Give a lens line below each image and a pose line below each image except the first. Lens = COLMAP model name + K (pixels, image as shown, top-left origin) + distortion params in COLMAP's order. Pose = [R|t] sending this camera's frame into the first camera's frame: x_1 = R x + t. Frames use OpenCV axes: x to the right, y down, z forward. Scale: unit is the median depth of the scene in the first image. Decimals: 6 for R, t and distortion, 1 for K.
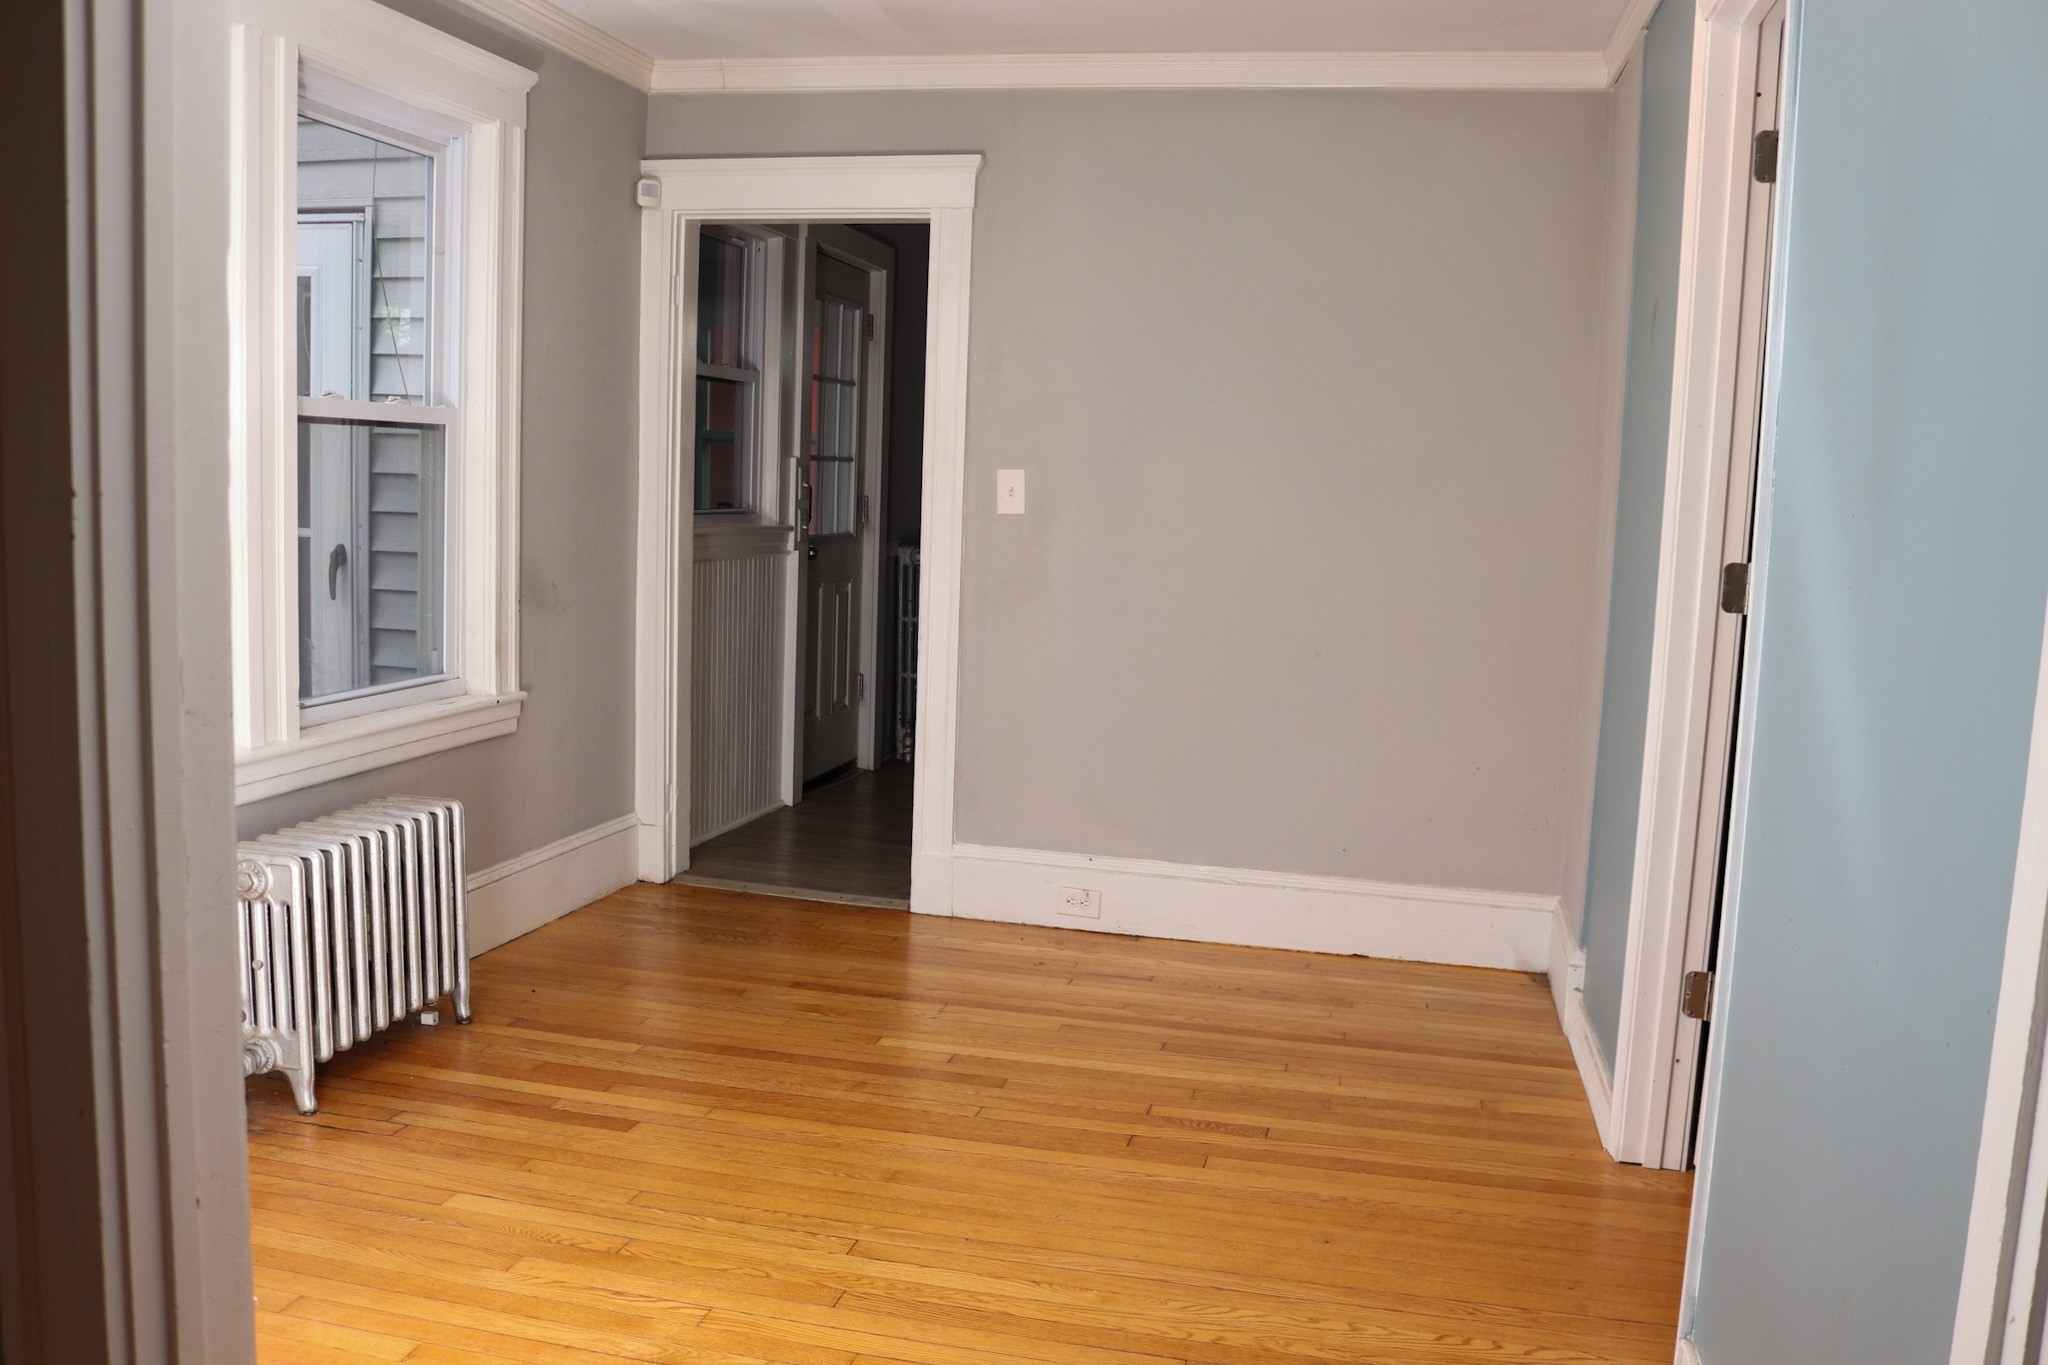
lens RADIAL K [[1693.4, 0, 1024.2], [0, 1693.4, 685.6], [0, 0, 1]] dist [-0.138218, 0.105535]
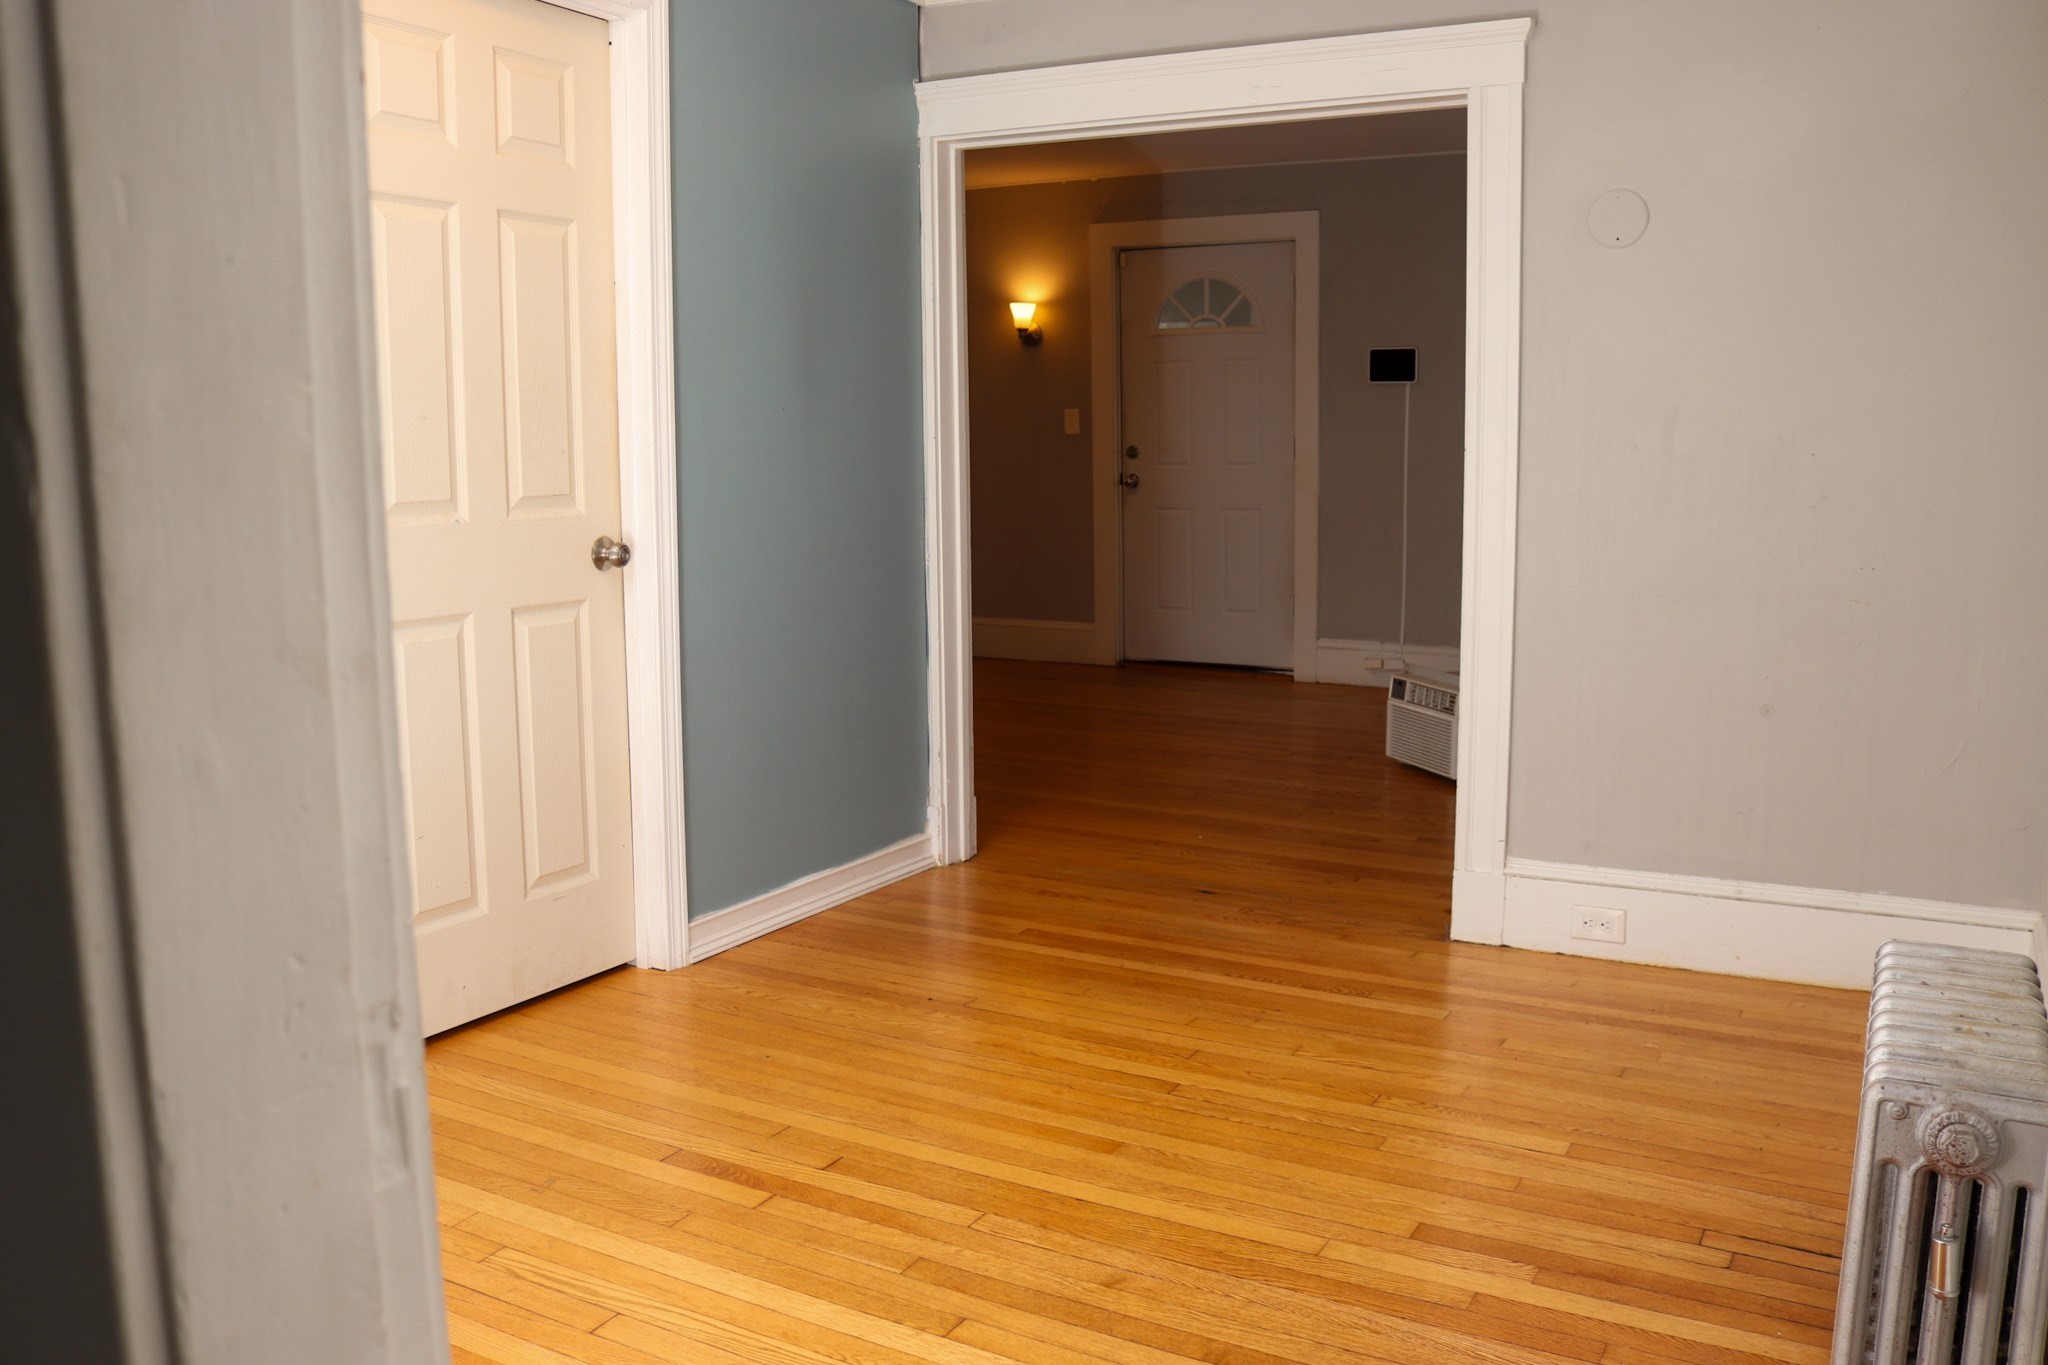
lens RADIAL K [[1693.4, 0, 1021.1], [0, 1693.4, 693.5], [0, 0, 1]] dist [-0.138218, 0.105535]
pose [[-0.960192, -0.074726, 0.269159, -0.251962], [0.005314, 0.958494, 0.285063, -0.214160], [-0.279289, 0.275146, -0.919942, 1.739929]]
